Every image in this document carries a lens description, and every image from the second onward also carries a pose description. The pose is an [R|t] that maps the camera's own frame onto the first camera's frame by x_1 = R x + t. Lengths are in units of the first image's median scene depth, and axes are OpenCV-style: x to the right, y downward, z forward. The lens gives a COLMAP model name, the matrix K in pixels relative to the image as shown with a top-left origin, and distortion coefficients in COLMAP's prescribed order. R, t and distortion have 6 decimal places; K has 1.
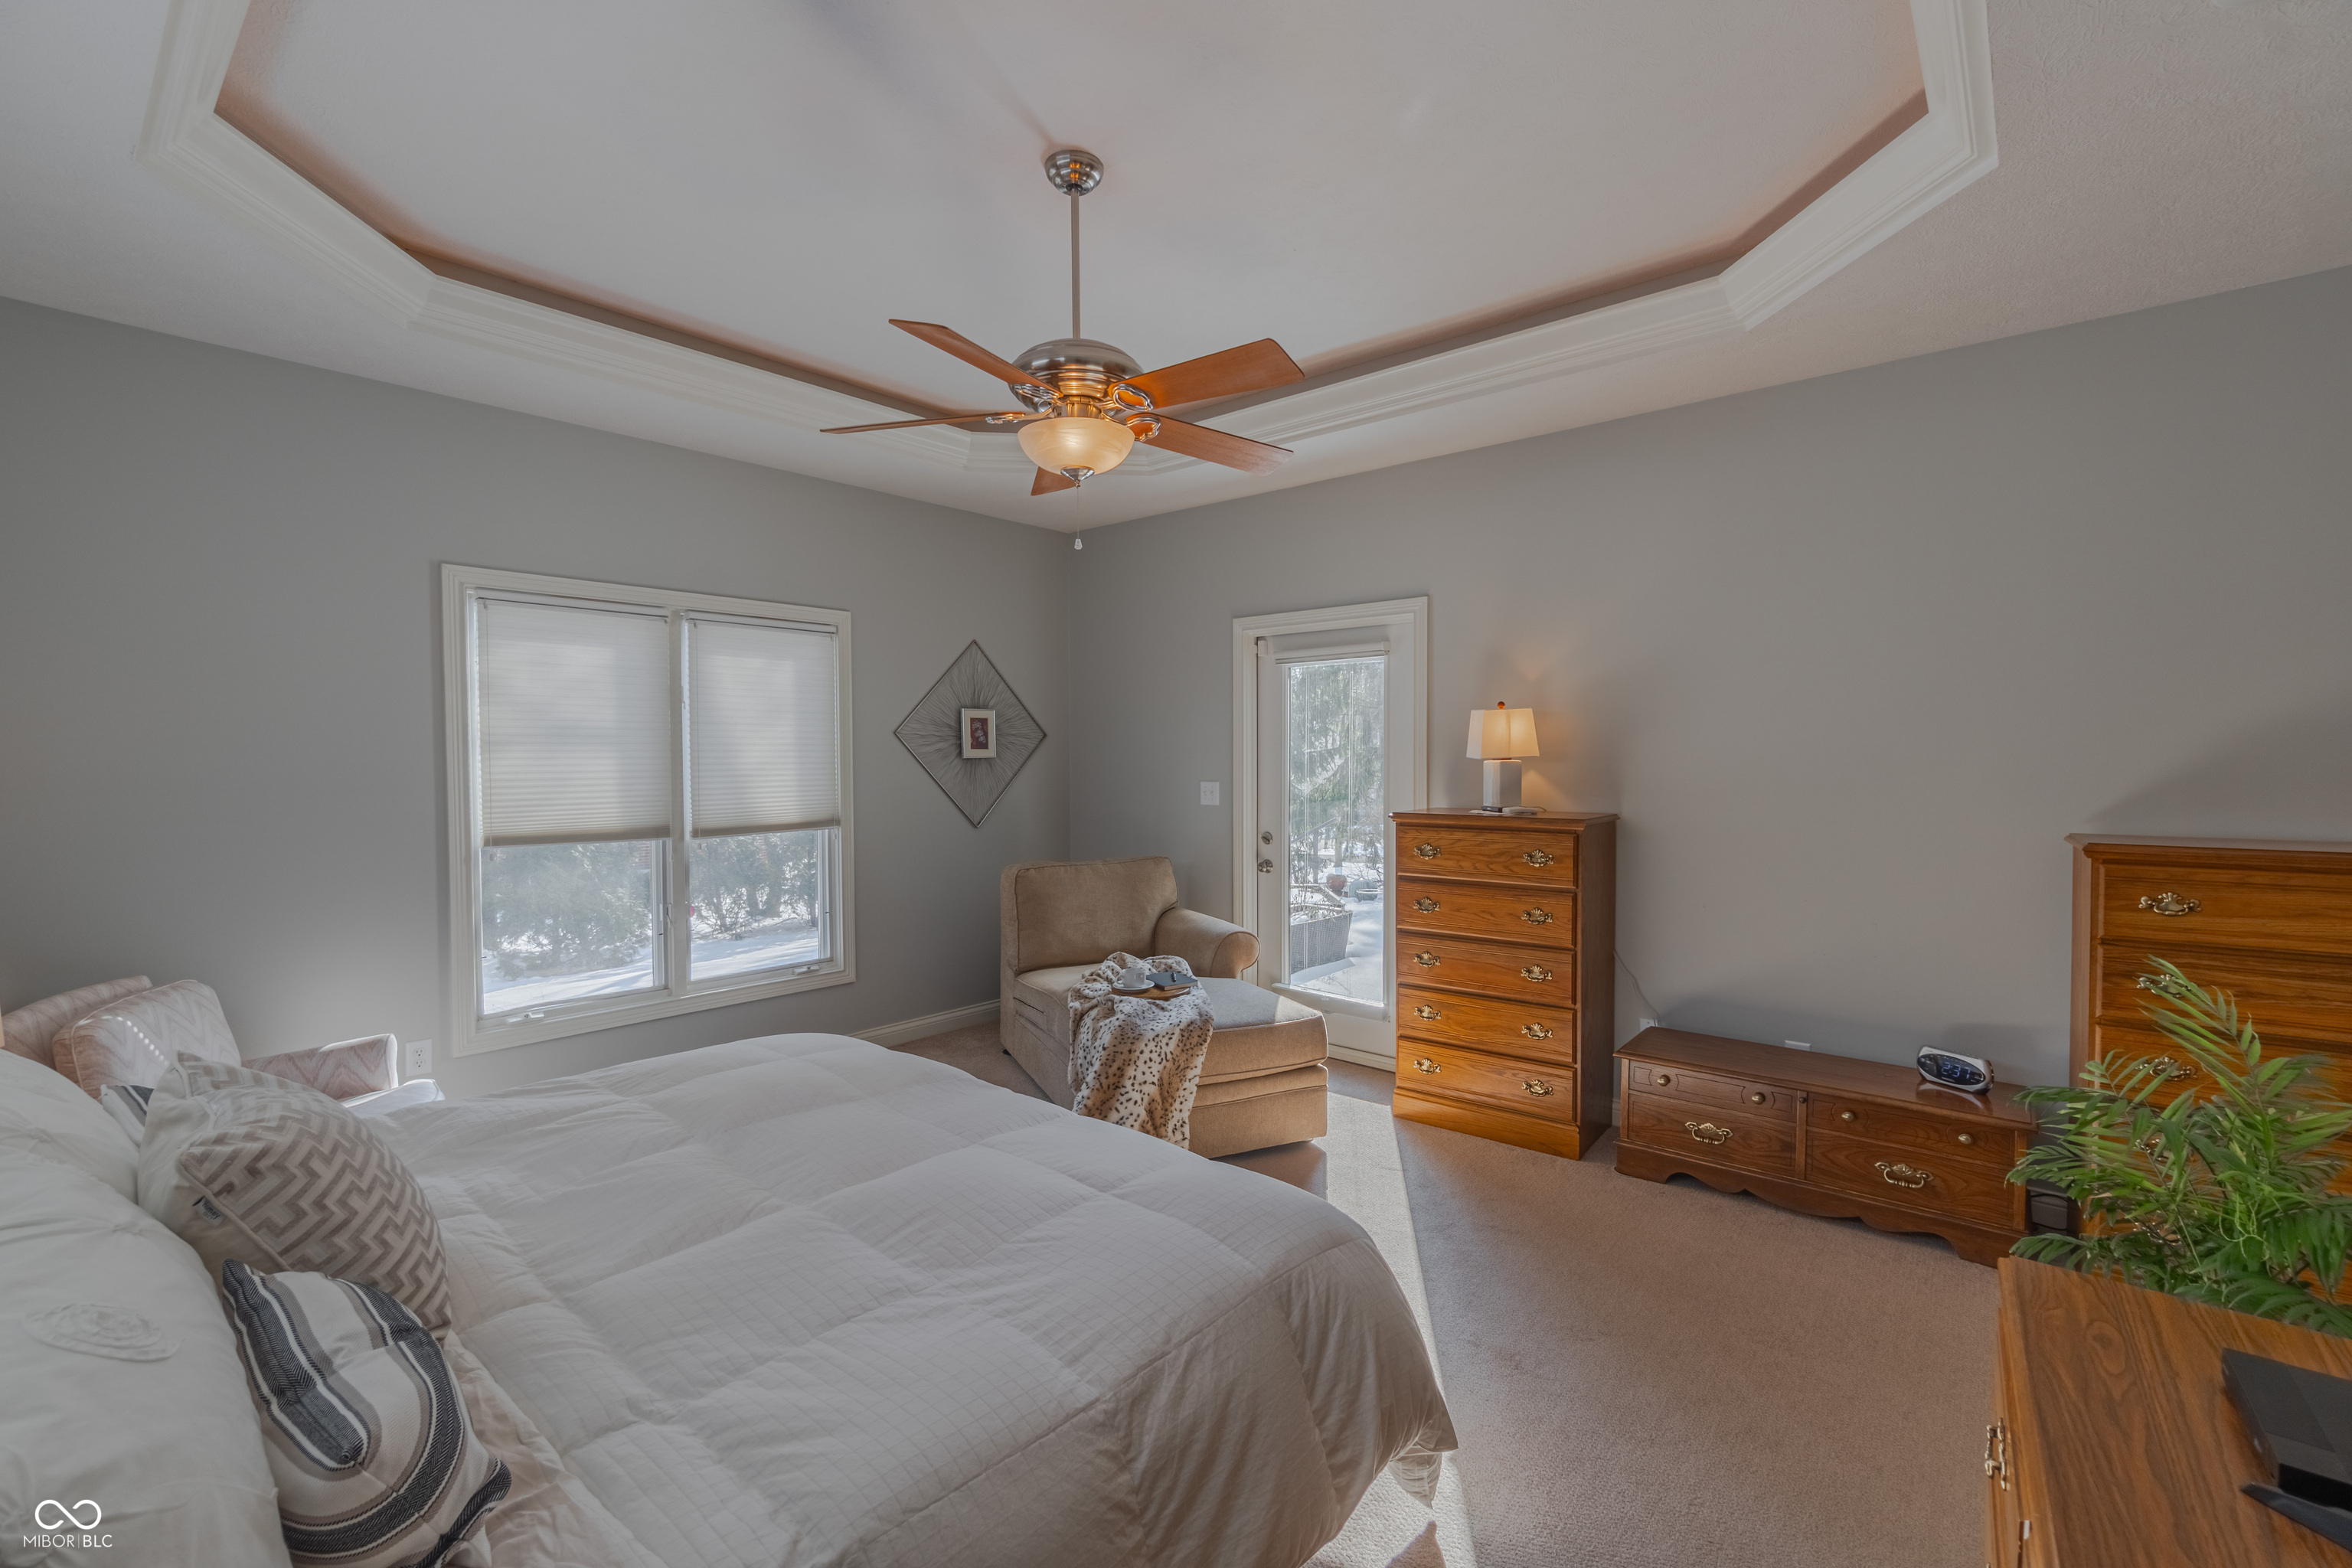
lens RADIAL K [[992.7, 0, 1176.0], [0, 992.7, 784.0], [0, 0, 1]] dist [0.000529, 0.000074]
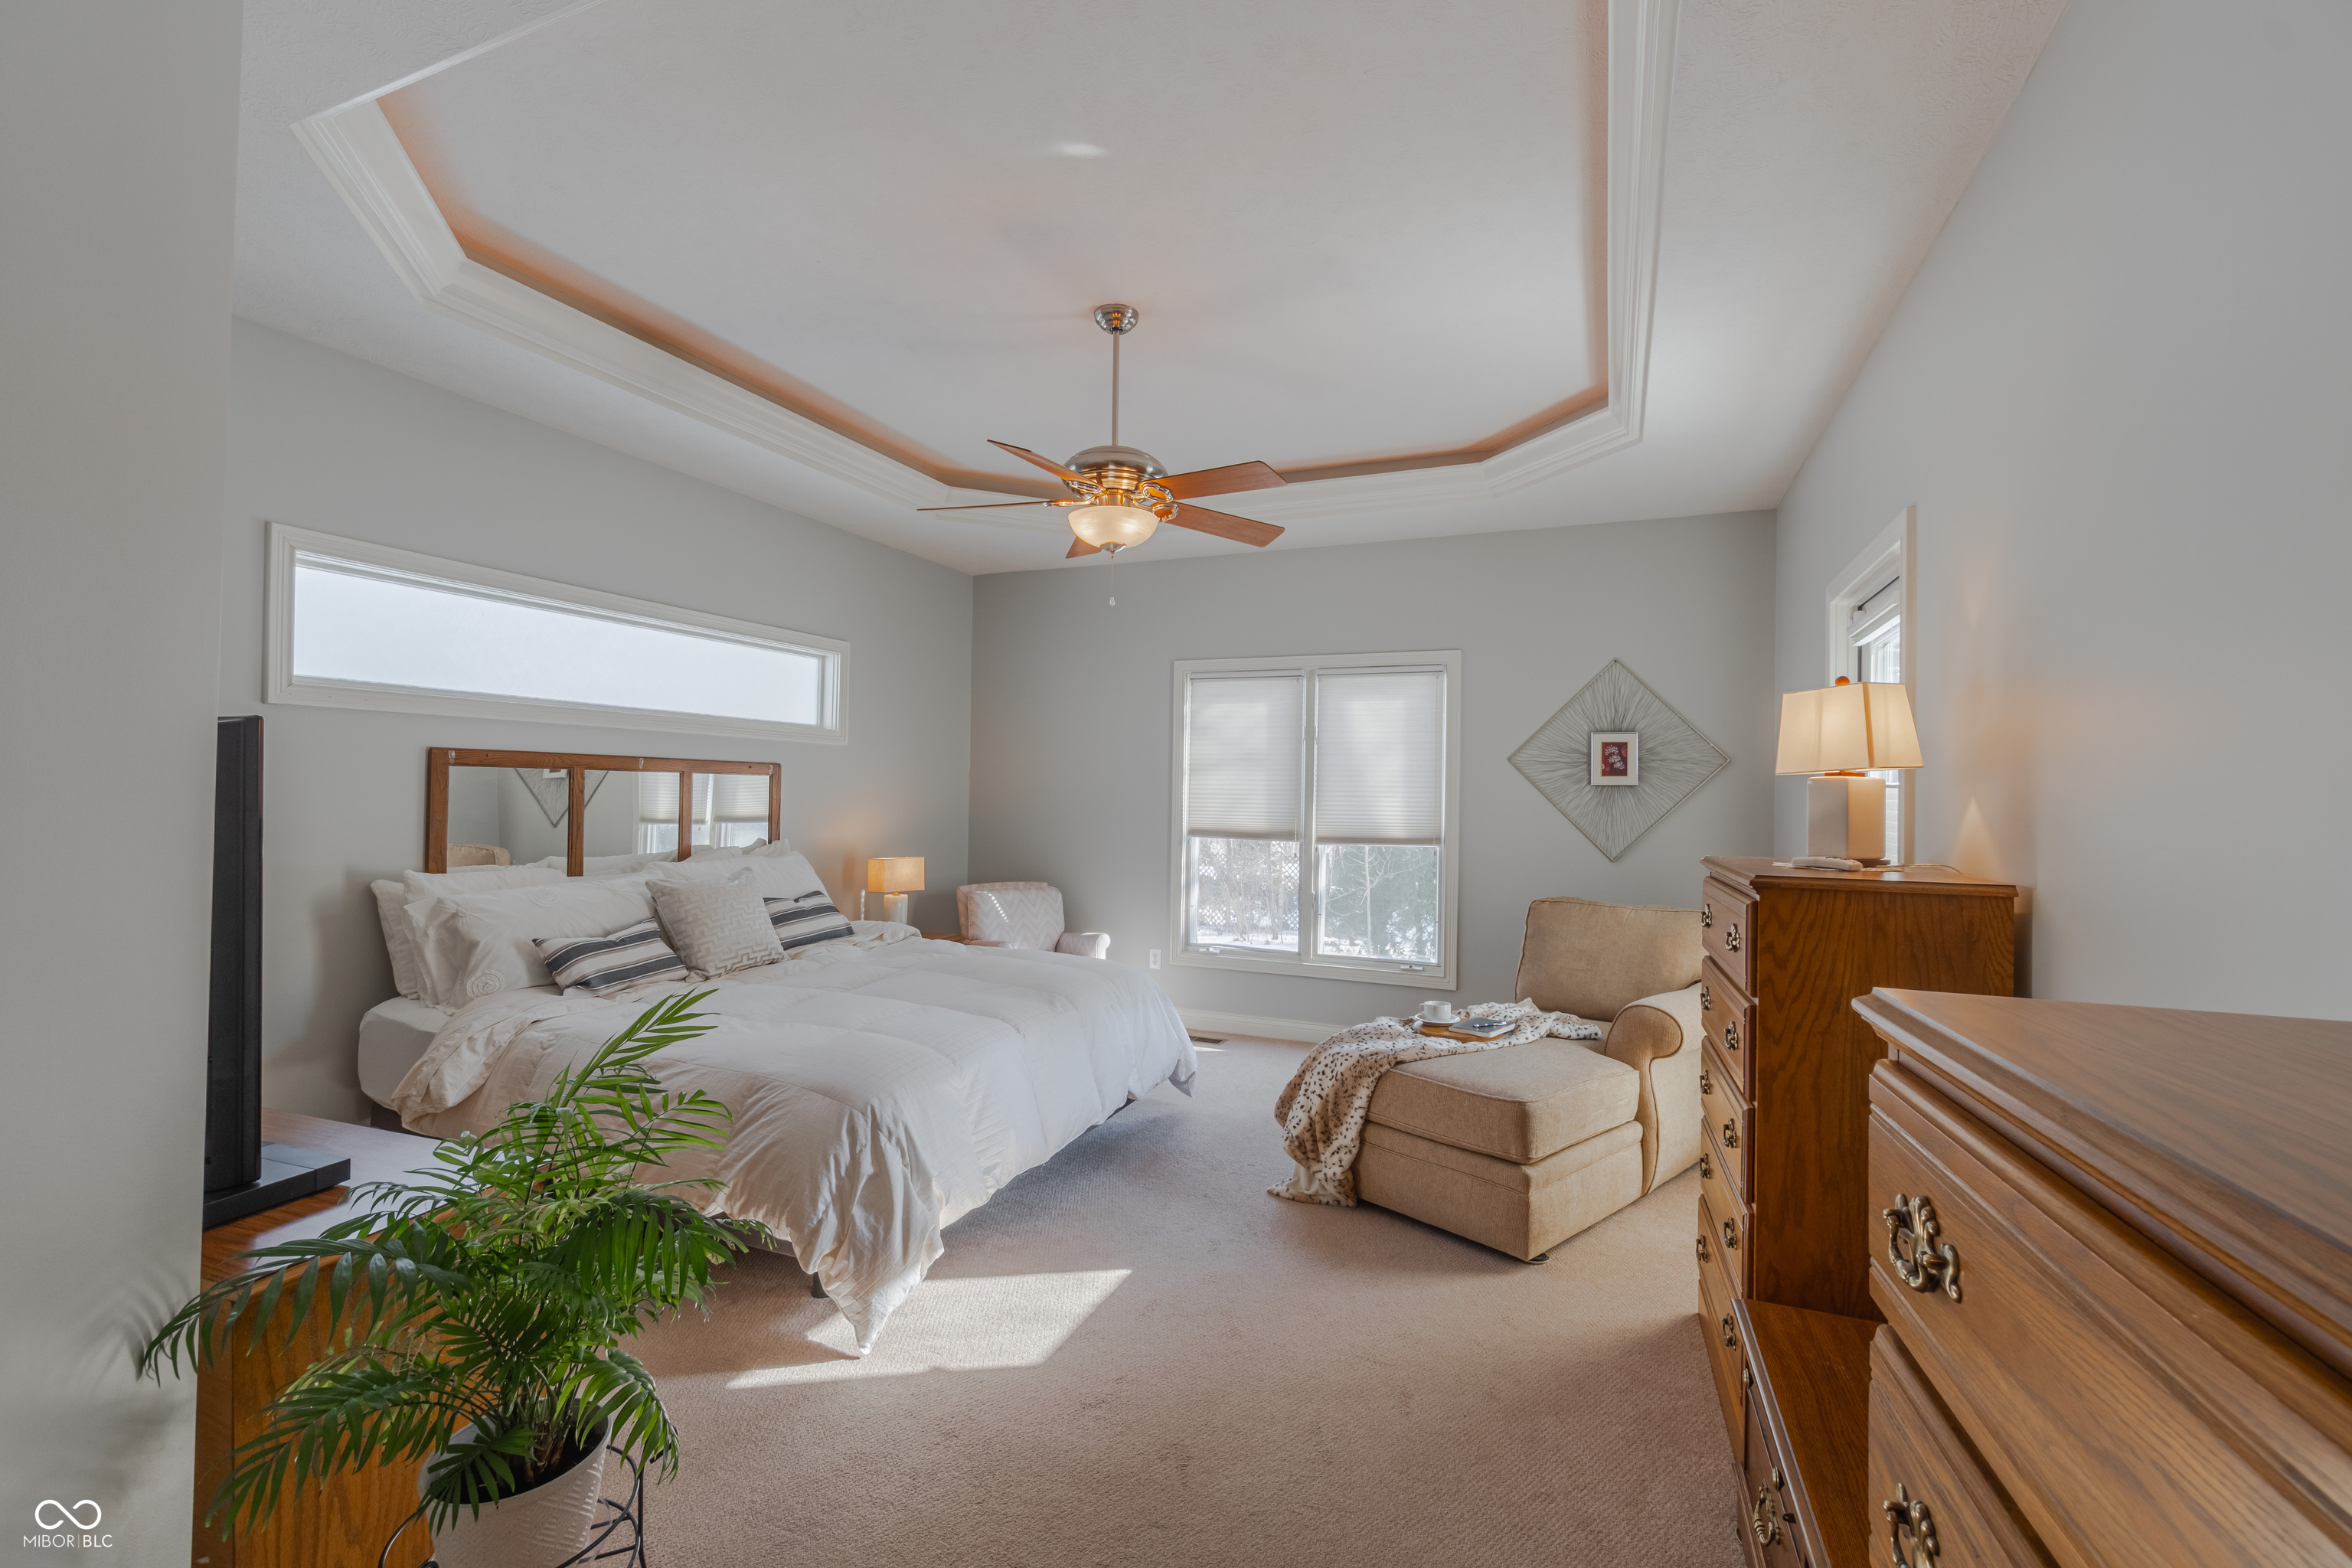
lens RADIAL K [[1045.0, 0, 1176.0], [0, 1045.0, 784.0], [0, 0, 1]] dist [0.000118, 0.000014]
pose [[0.298566, 0.005281, -0.954374, 0.715882], [-0.043097, 0.999039, -0.007955, -0.003240], [0.953415, 0.043506, 0.298507, 0.387813]]
